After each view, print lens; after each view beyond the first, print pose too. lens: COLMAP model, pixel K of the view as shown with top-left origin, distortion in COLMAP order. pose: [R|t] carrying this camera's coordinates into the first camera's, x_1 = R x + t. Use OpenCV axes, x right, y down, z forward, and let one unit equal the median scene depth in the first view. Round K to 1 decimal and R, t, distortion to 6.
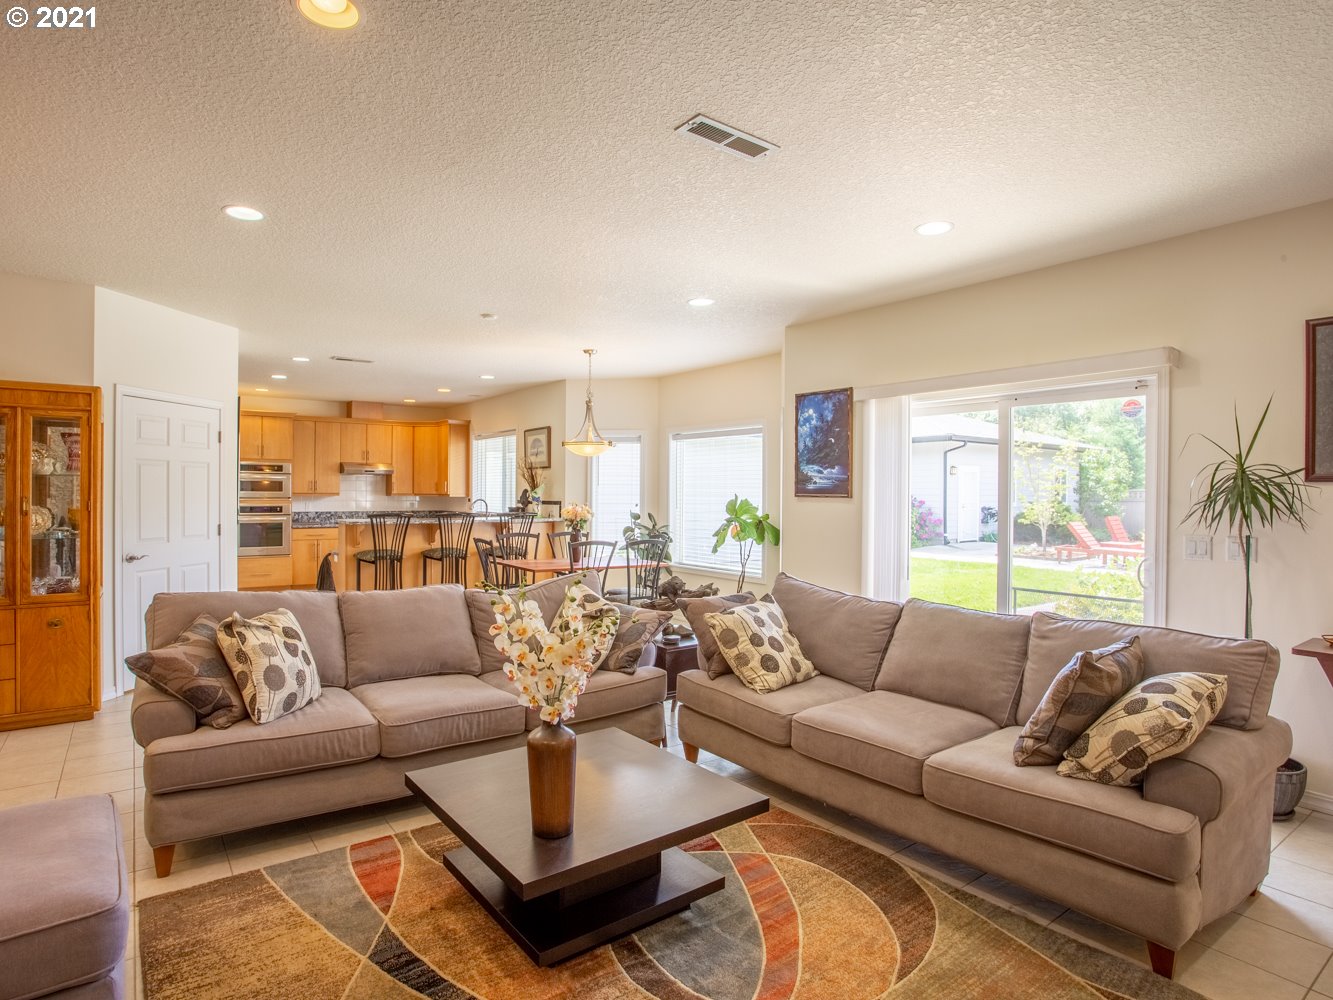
lens RADIAL K [[721.1, 0, 662.8], [0, 721.1, 498.8], [0, 0, 1]] dist [-0.030776, 0.005628]
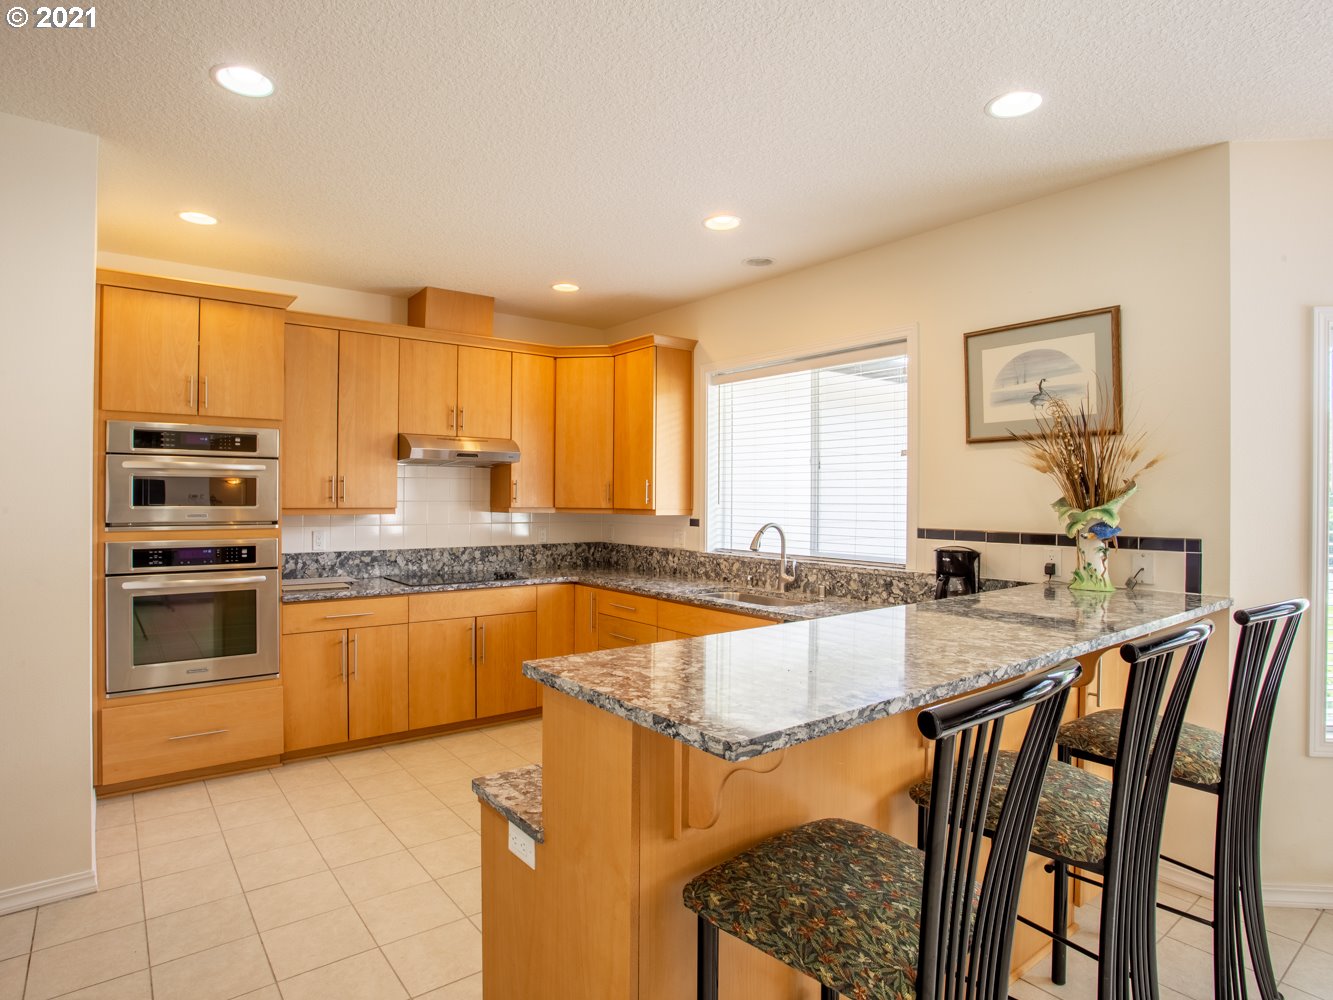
lens RADIAL K [[721.1, 0, 670.2], [0, 721.1, 495.9], [0, 0, 1]] dist [-0.030776, 0.005628]
pose [[0.999640, 0.000086, 0.026847, -0.334274], [-0.000012, 0.999996, -0.002756, -0.015033], [-0.026847, 0.002755, 0.999636, 0.637885]]
